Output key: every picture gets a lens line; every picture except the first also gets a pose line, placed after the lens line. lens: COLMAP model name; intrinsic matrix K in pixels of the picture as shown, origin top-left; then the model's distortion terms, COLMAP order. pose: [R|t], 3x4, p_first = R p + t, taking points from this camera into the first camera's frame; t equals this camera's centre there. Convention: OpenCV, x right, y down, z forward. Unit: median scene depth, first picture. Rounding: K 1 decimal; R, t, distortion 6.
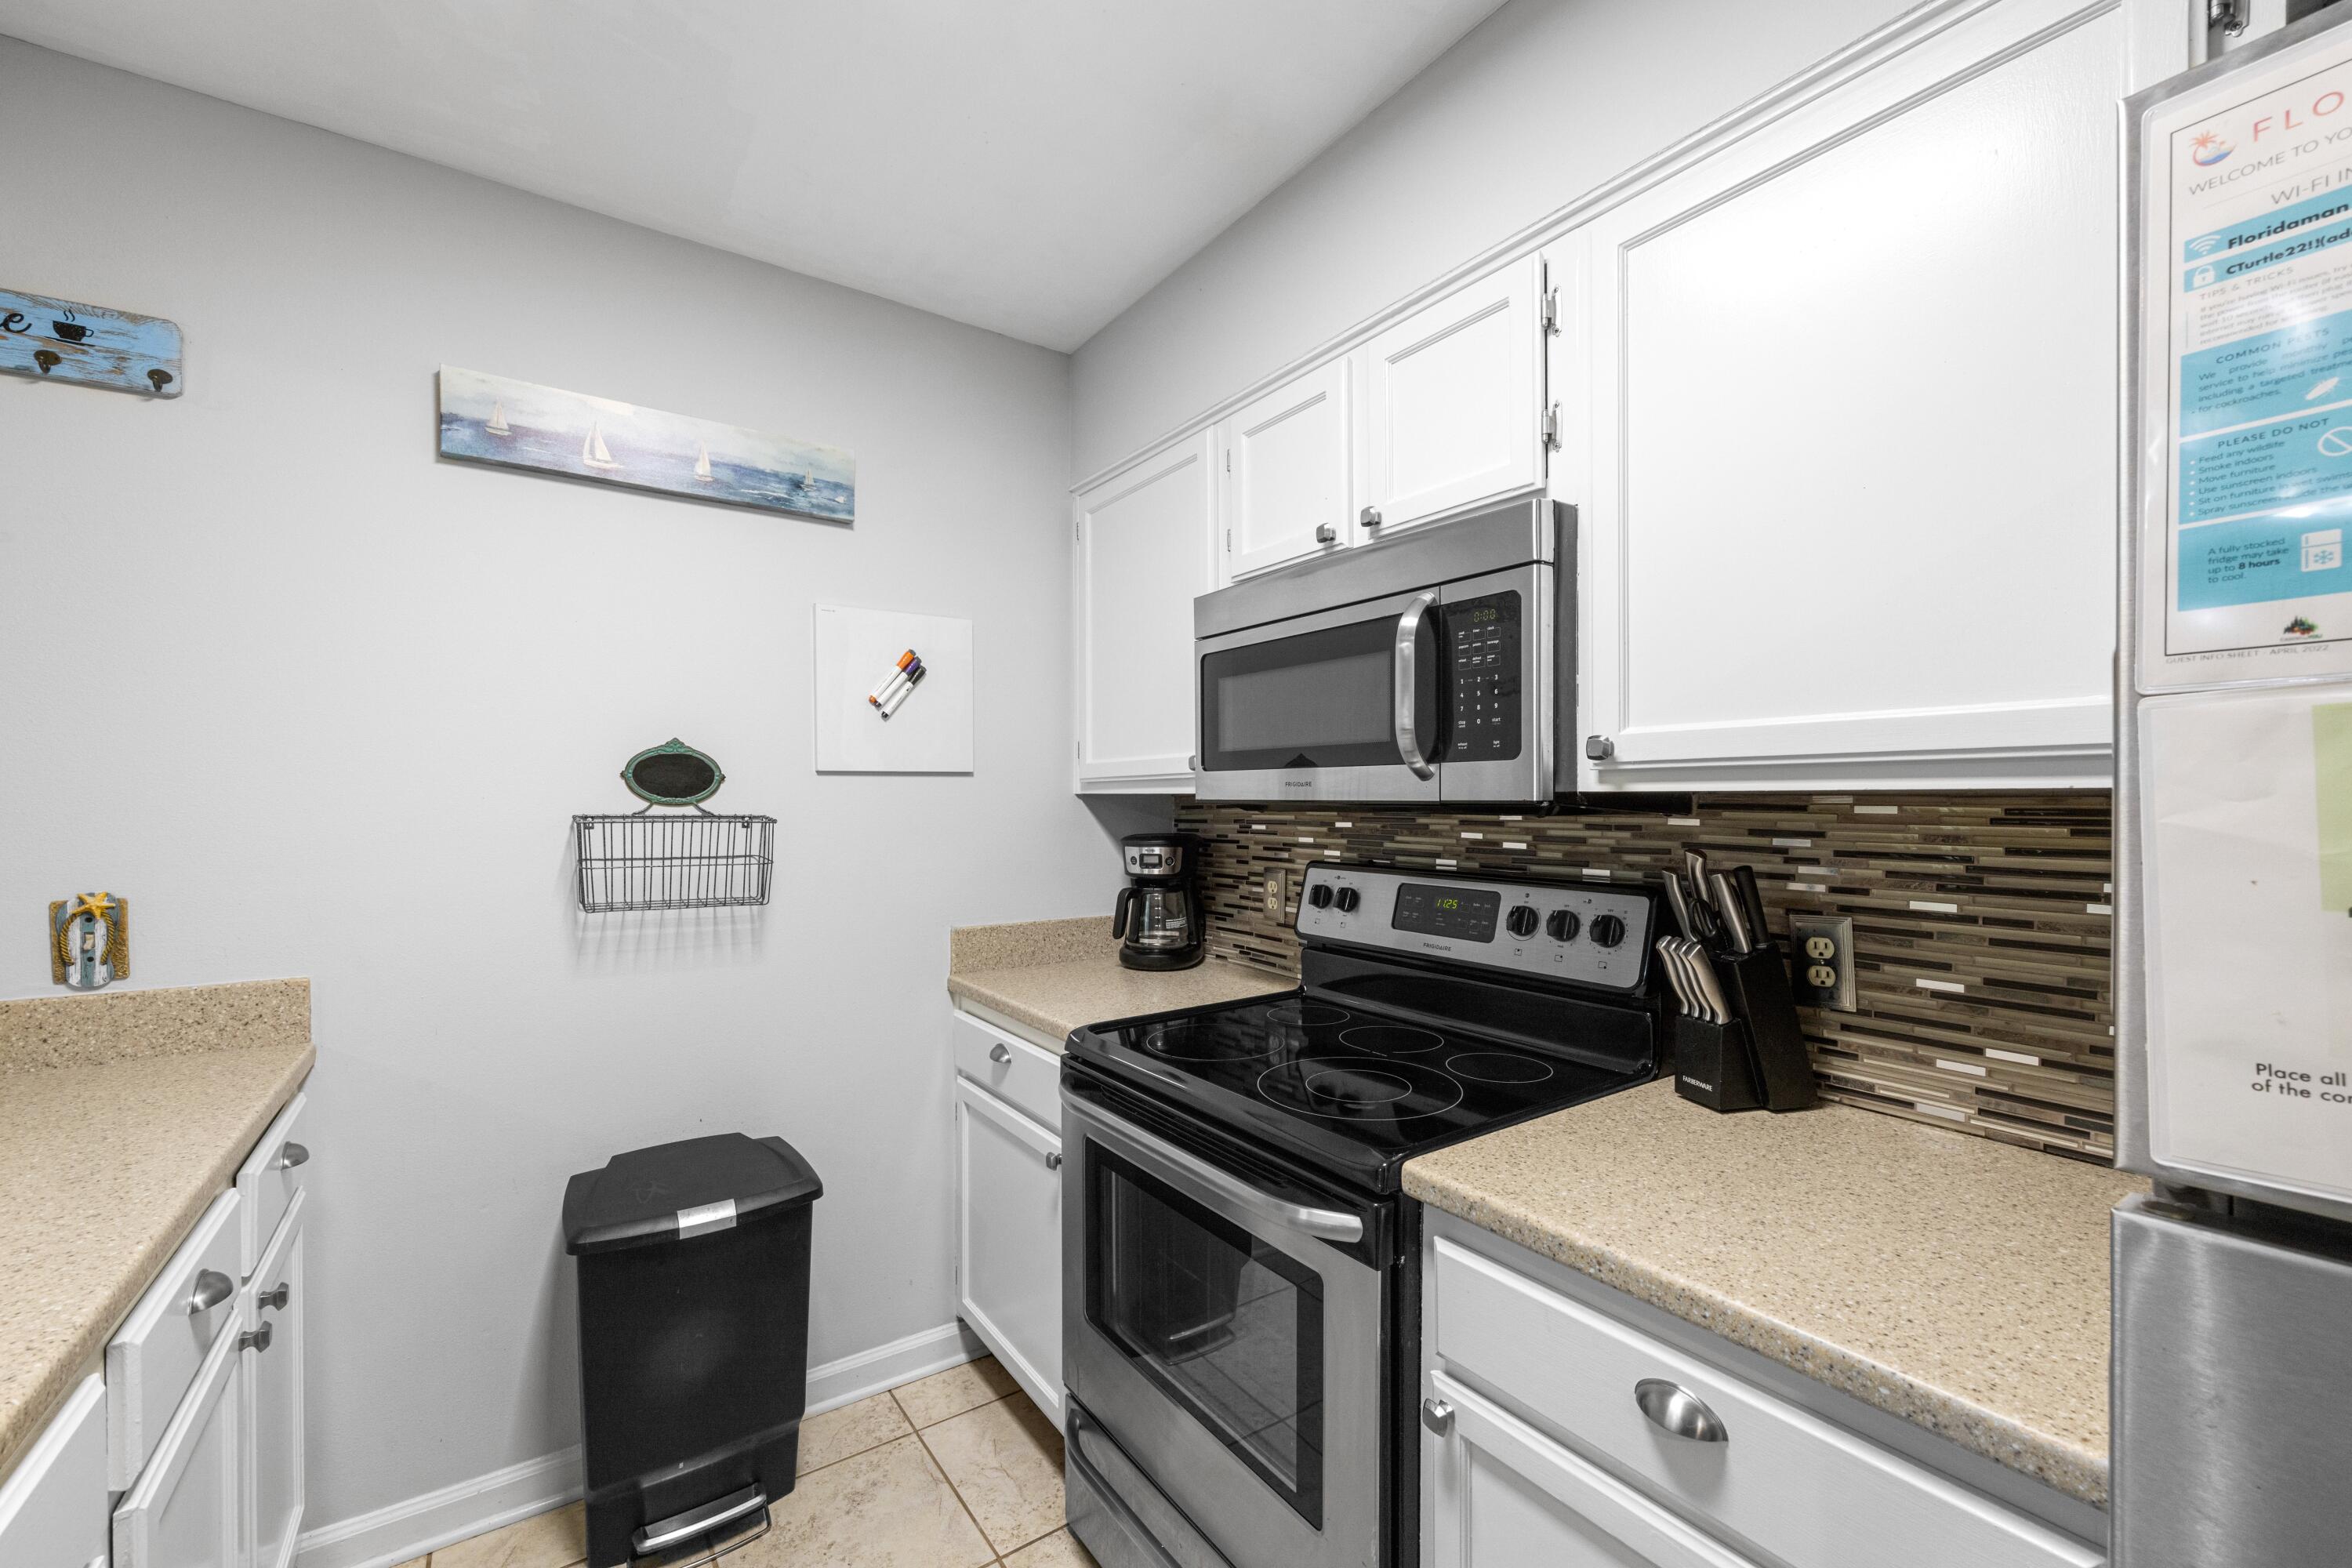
lens RADIAL K [[972.6, 0, 1171.7], [0, 972.6, 802.7], [0, 0, 1]] dist [-0.002525, 0.000212]
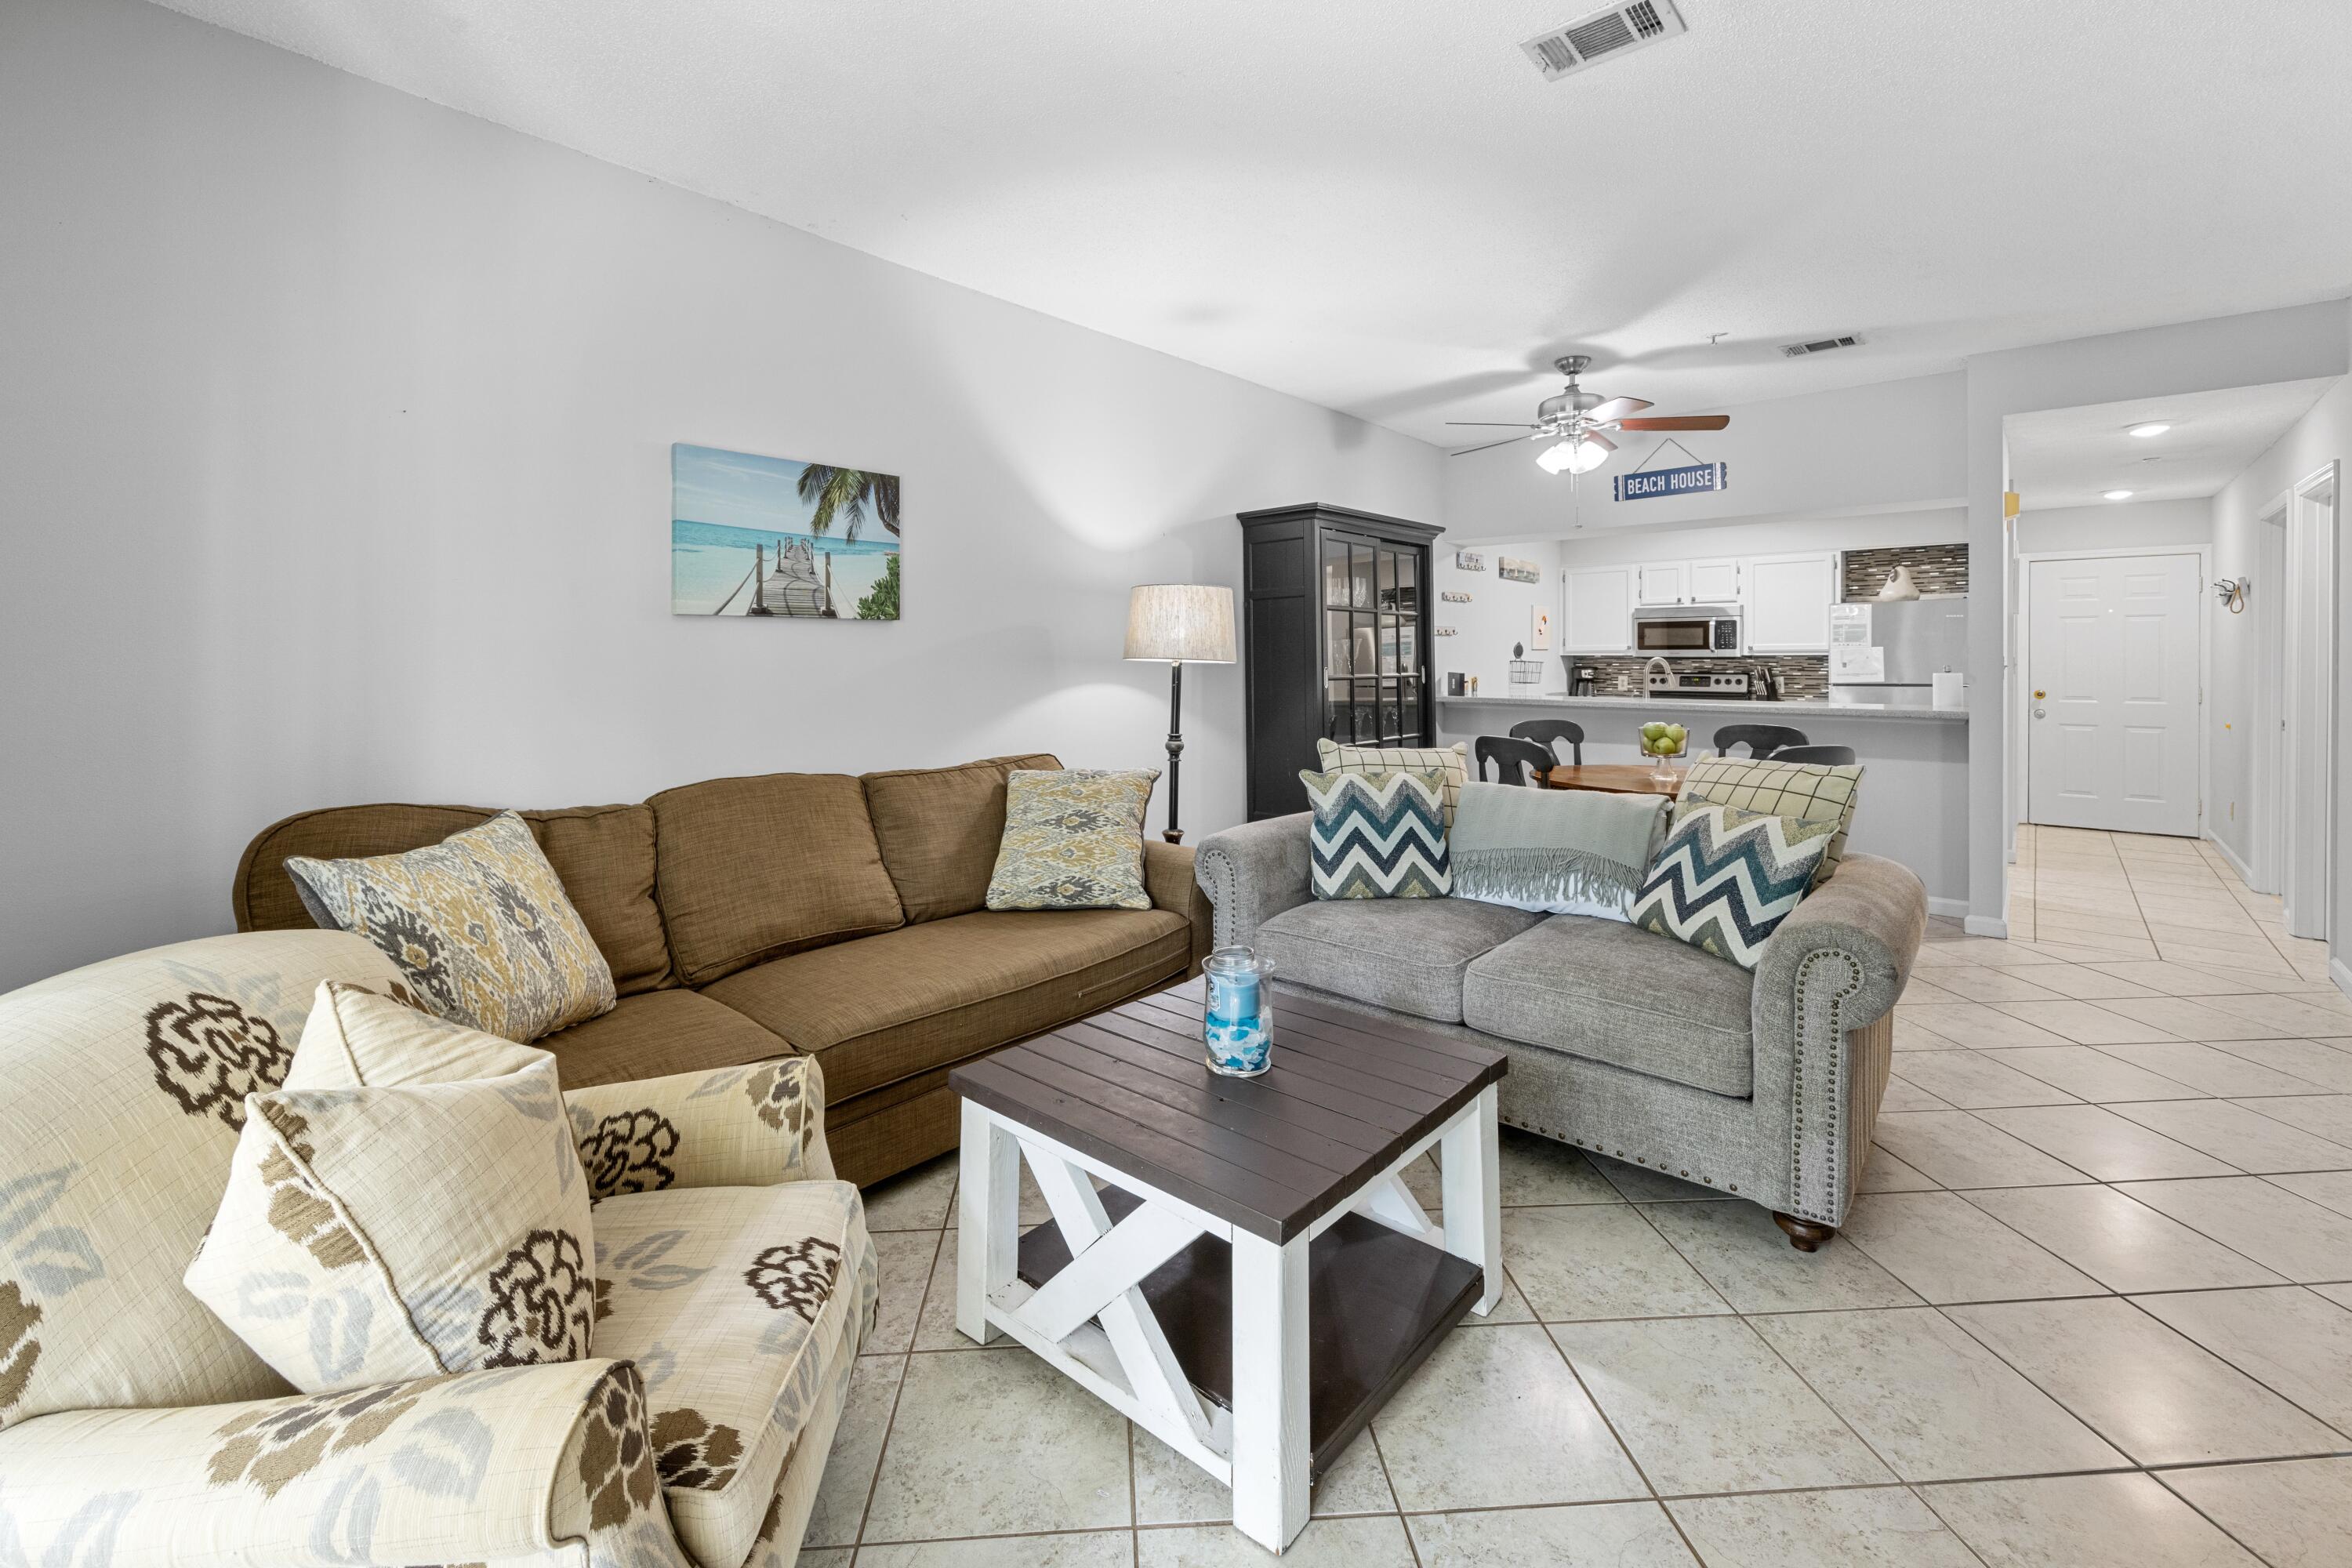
lens RADIAL K [[972.6, 0, 1170.6], [0, 972.6, 662.7], [0, 0, 1]] dist [-0.002525, 0.000212]
pose [[0.975558, -0.000704, 0.219742, -3.121951], [0.000344, 0.999999, 0.001676, 0.018292], [-0.219743, -0.001560, 0.975557, -2.906954]]
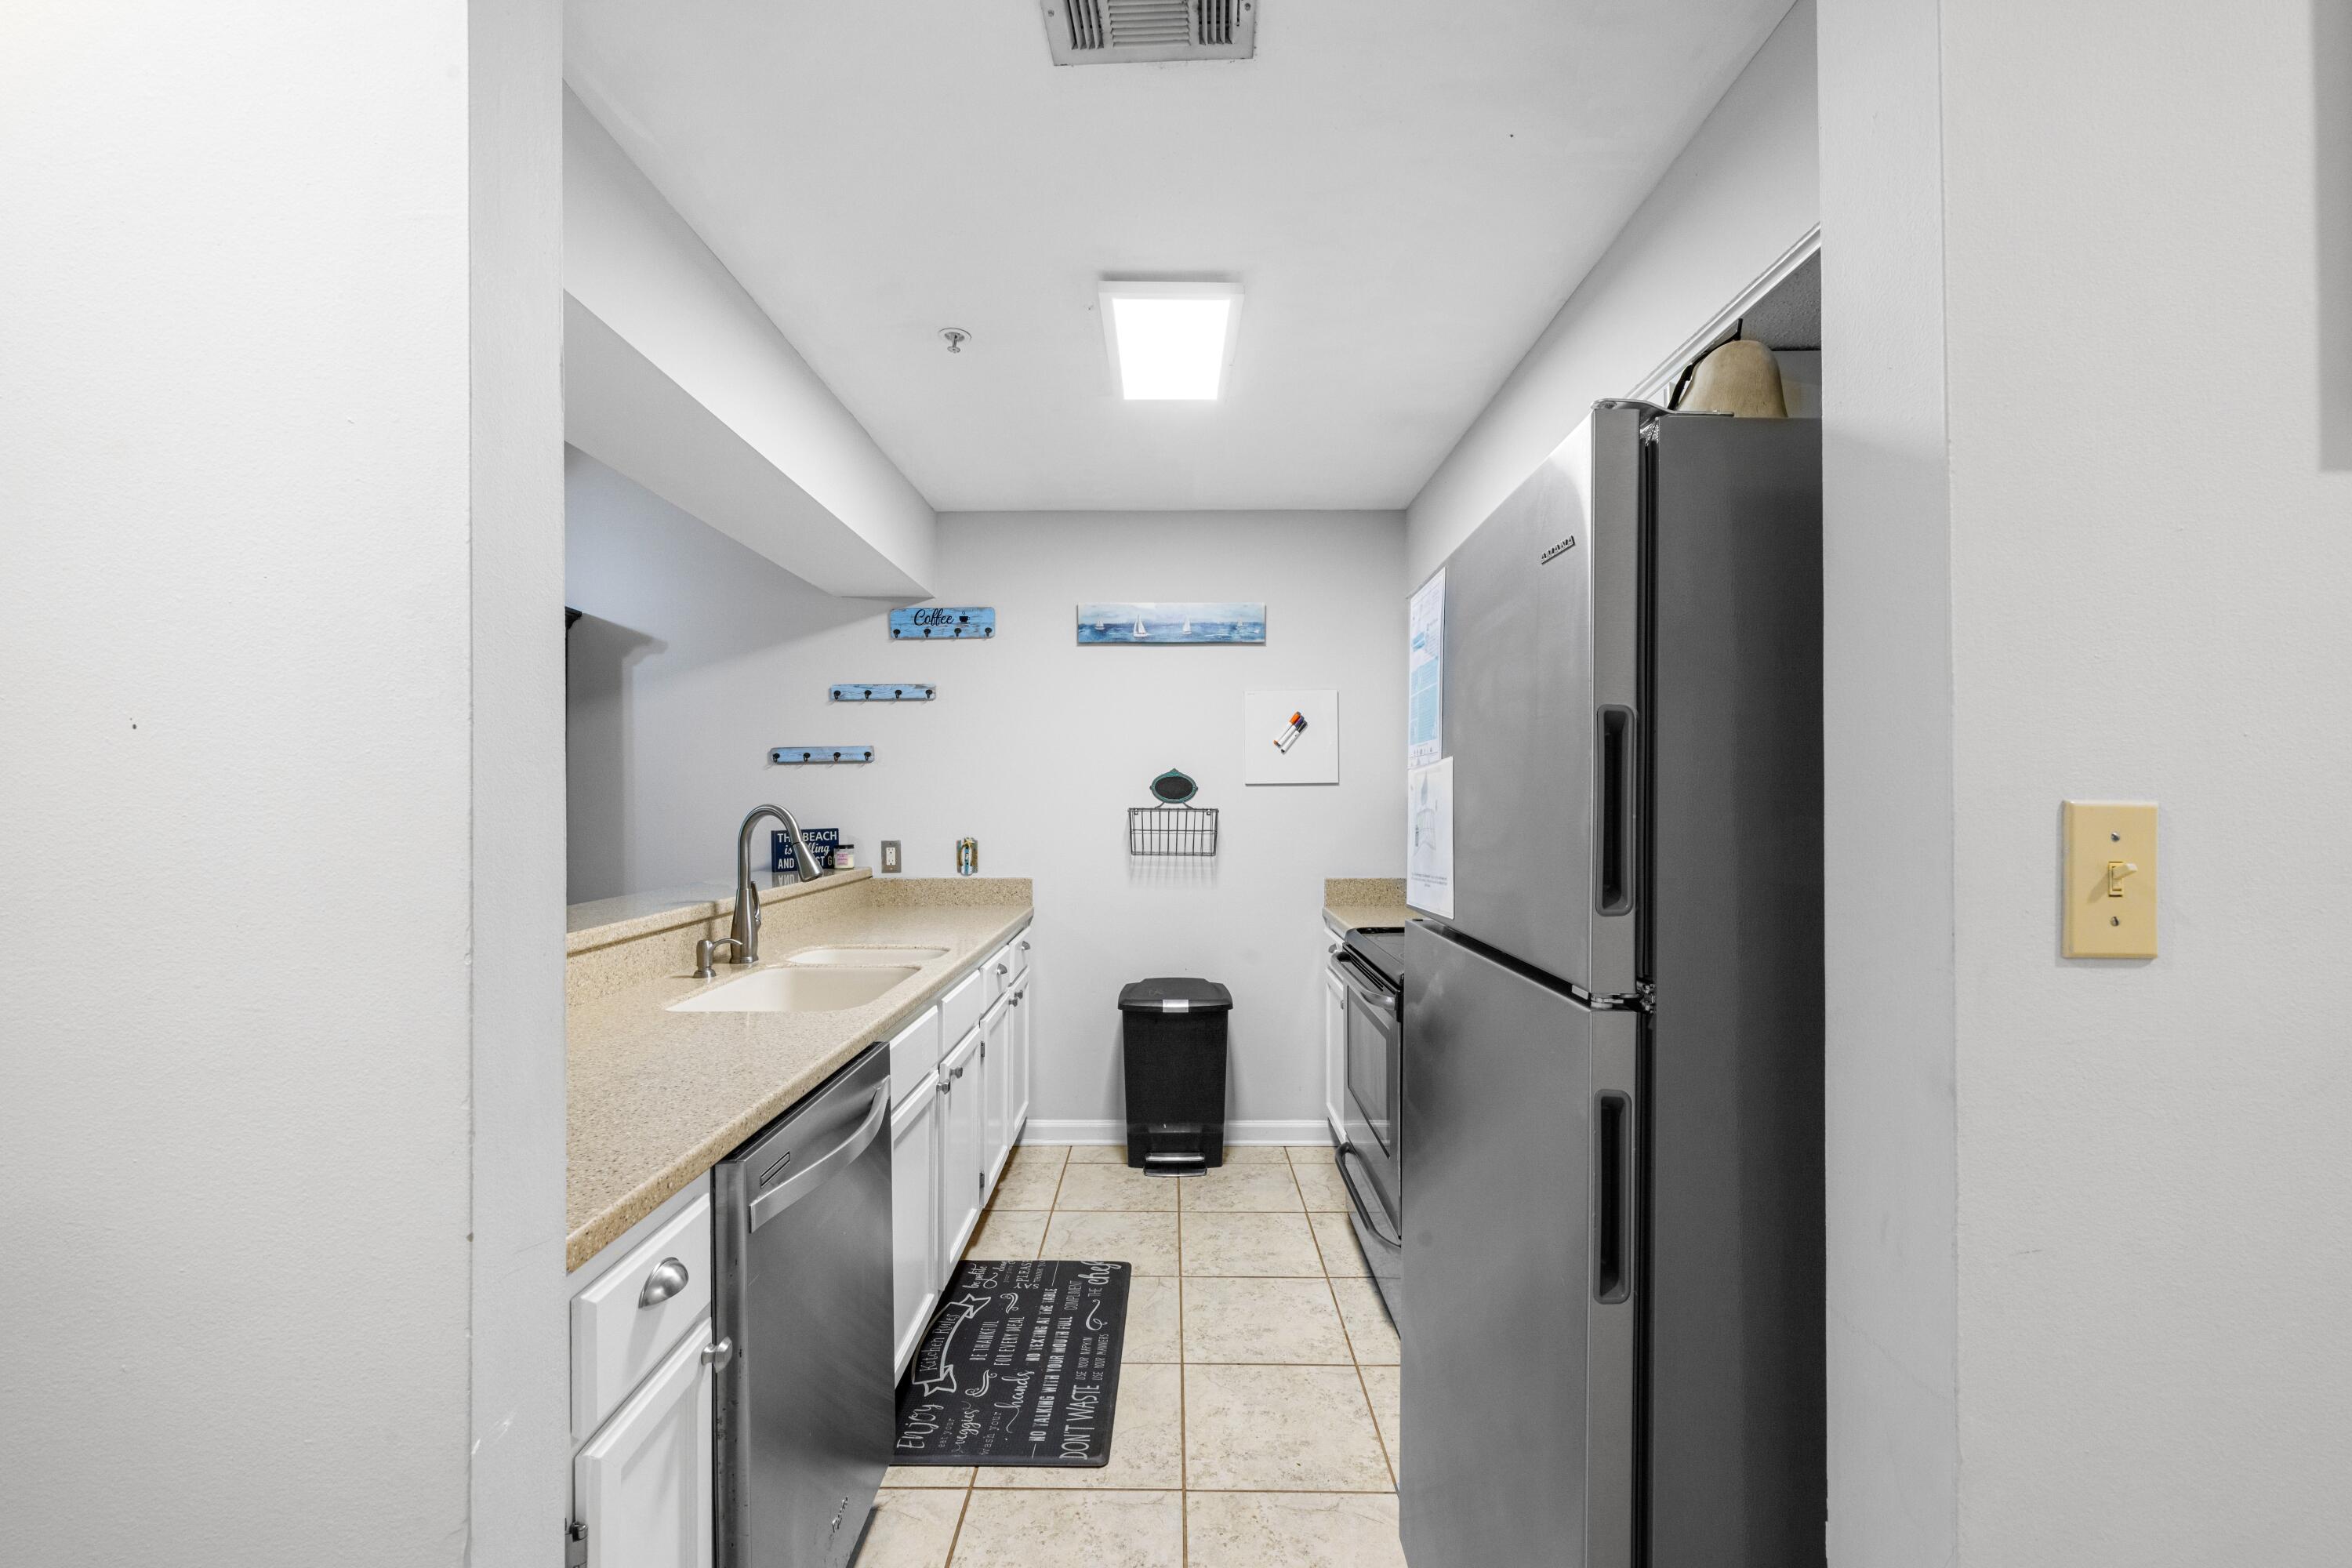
lens RADIAL K [[972.6, 0, 1134.0], [0, 972.6, 794.6], [0, 0, 1]] dist [-0.002525, 0.000212]
pose [[0.794377, -0.004202, -0.607410, 0.670192], [-0.004170, 0.999915, -0.012370, 0.011263], [0.607410, 0.012359, 0.794292, -0.654347]]
